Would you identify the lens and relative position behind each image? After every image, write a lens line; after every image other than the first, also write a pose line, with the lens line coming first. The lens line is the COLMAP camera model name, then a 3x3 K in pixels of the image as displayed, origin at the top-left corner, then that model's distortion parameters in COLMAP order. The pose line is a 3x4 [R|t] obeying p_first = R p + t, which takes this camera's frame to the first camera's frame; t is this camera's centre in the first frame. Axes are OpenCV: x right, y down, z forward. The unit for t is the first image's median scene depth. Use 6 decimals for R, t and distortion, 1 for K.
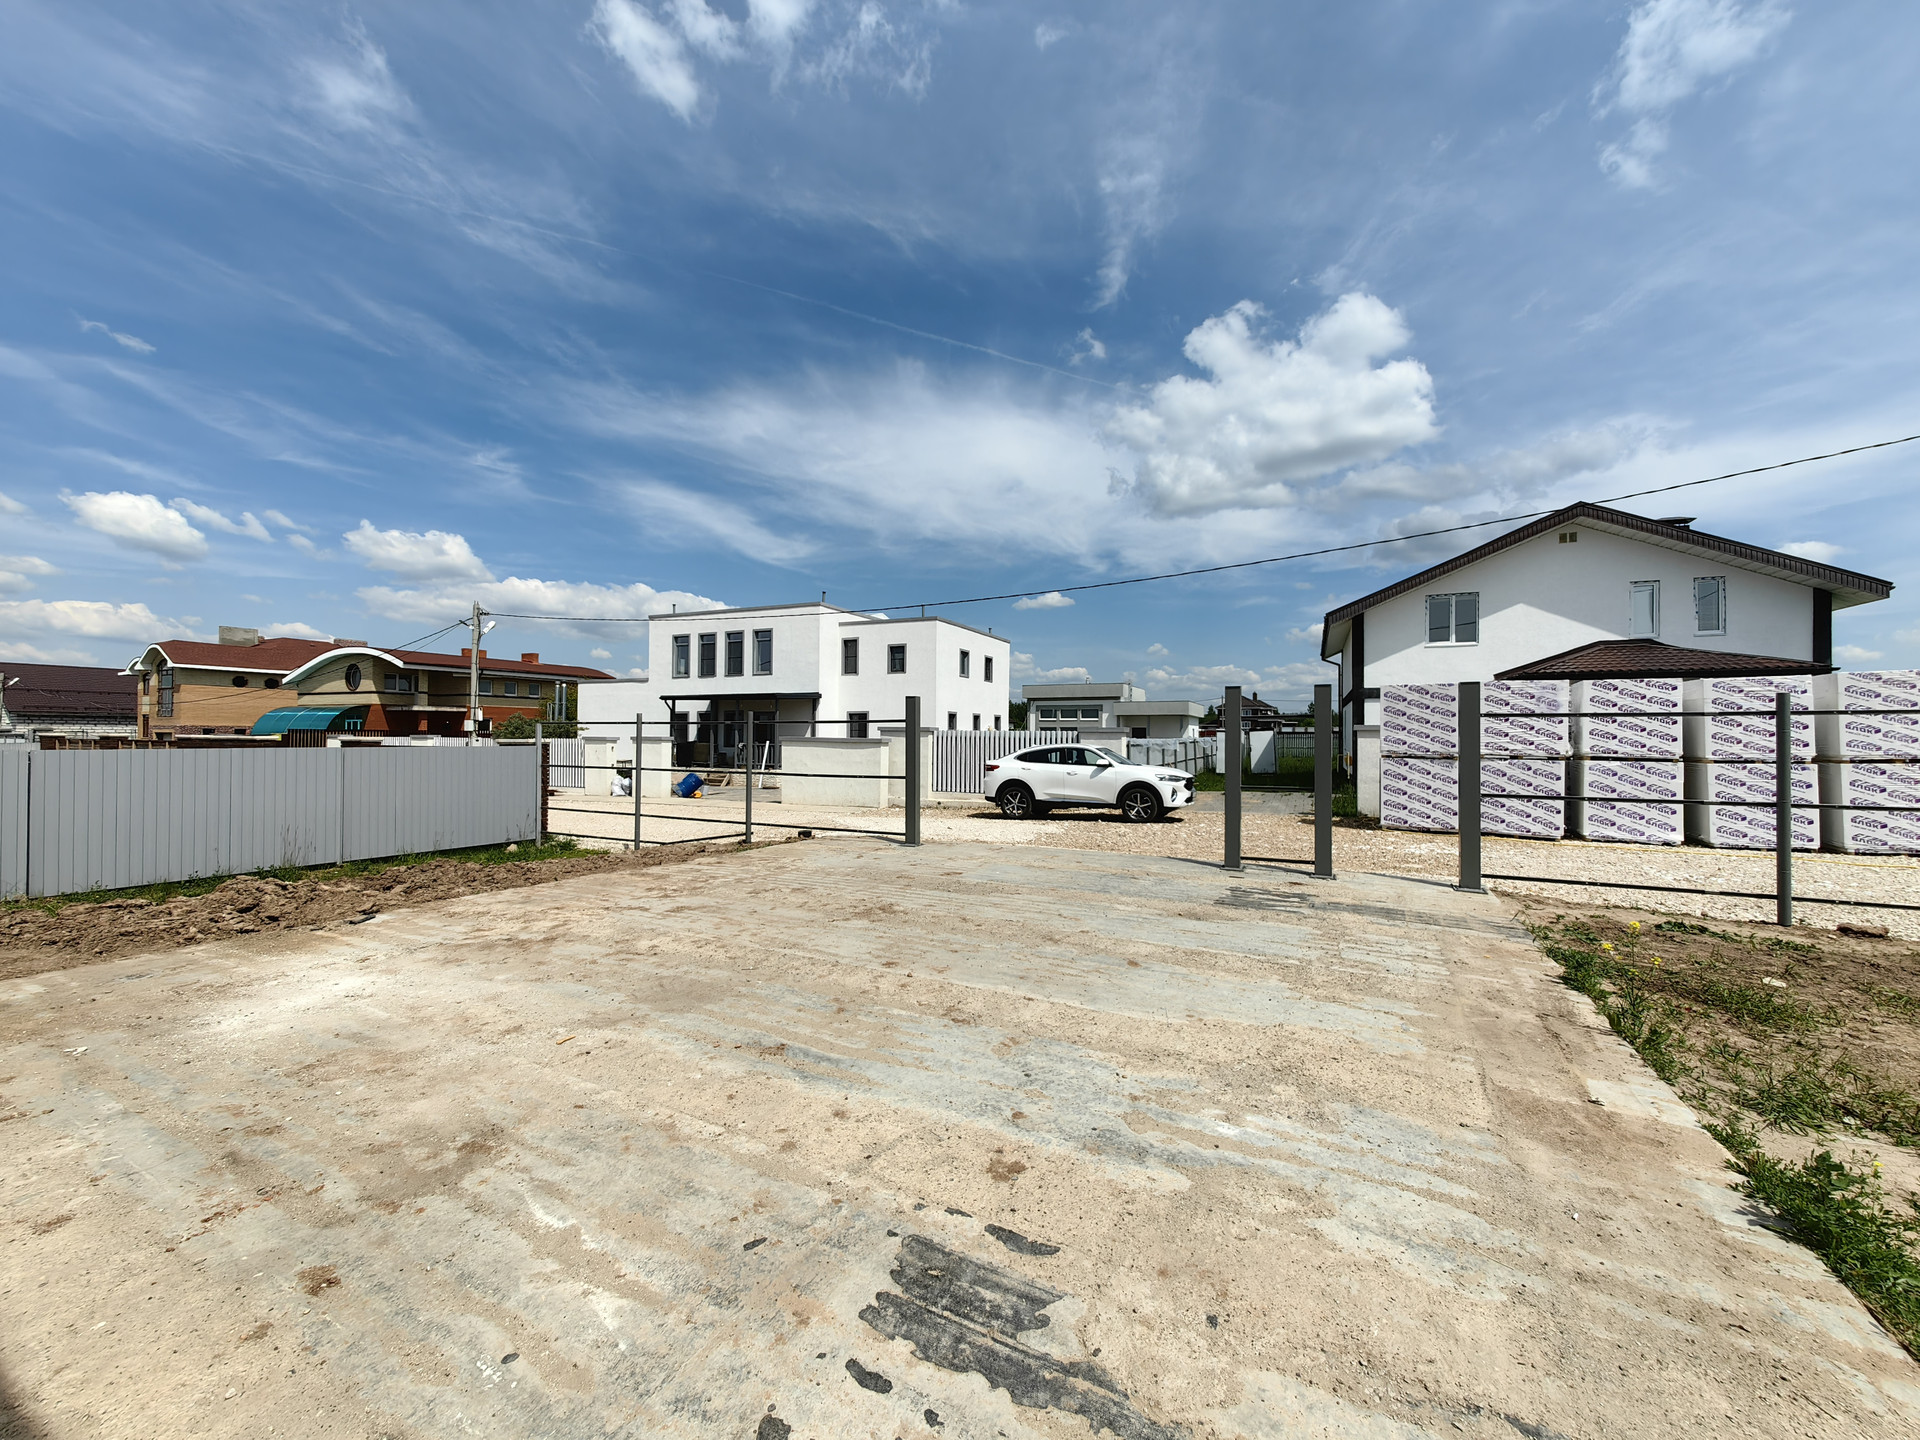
lens RADIAL K [[745.9, 0, 959.3], [0, 745.9, 726.6], [0, 0, 1]] dist [0.001042, 0.000122]
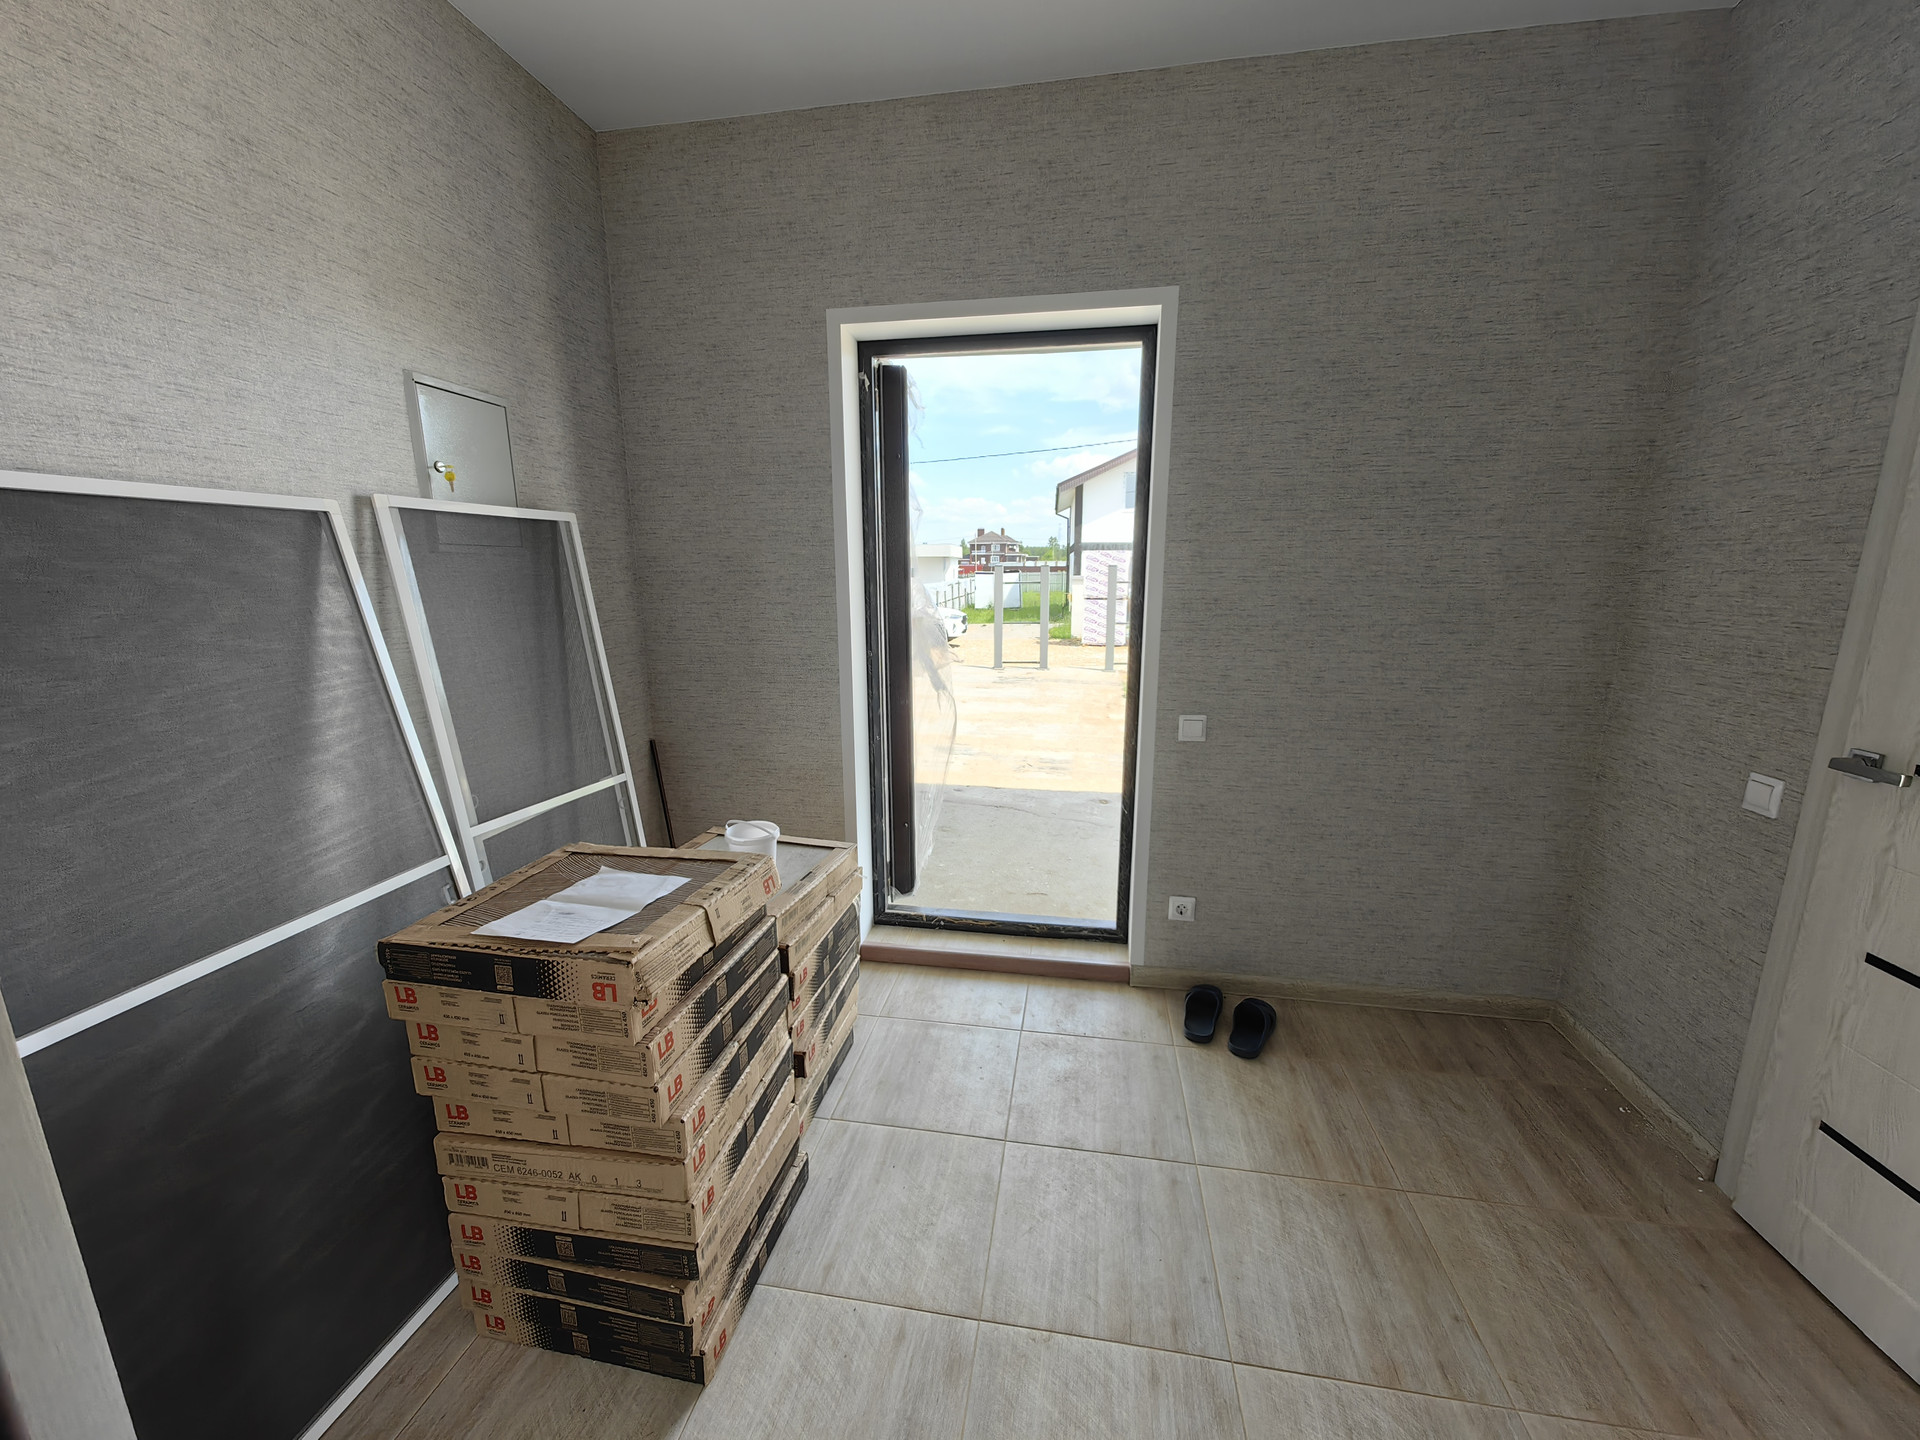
lens RADIAL K [[745.9, 0, 957.1], [0, 745.9, 722.4], [0, 0, 1]] dist [0.001042, 0.000122]
pose [[0.949574, -0.072121, 0.305135, -0.153658], [0.005200, 0.976675, 0.214662, -0.037989], [-0.313500, -0.202250, 0.927800, -0.357940]]
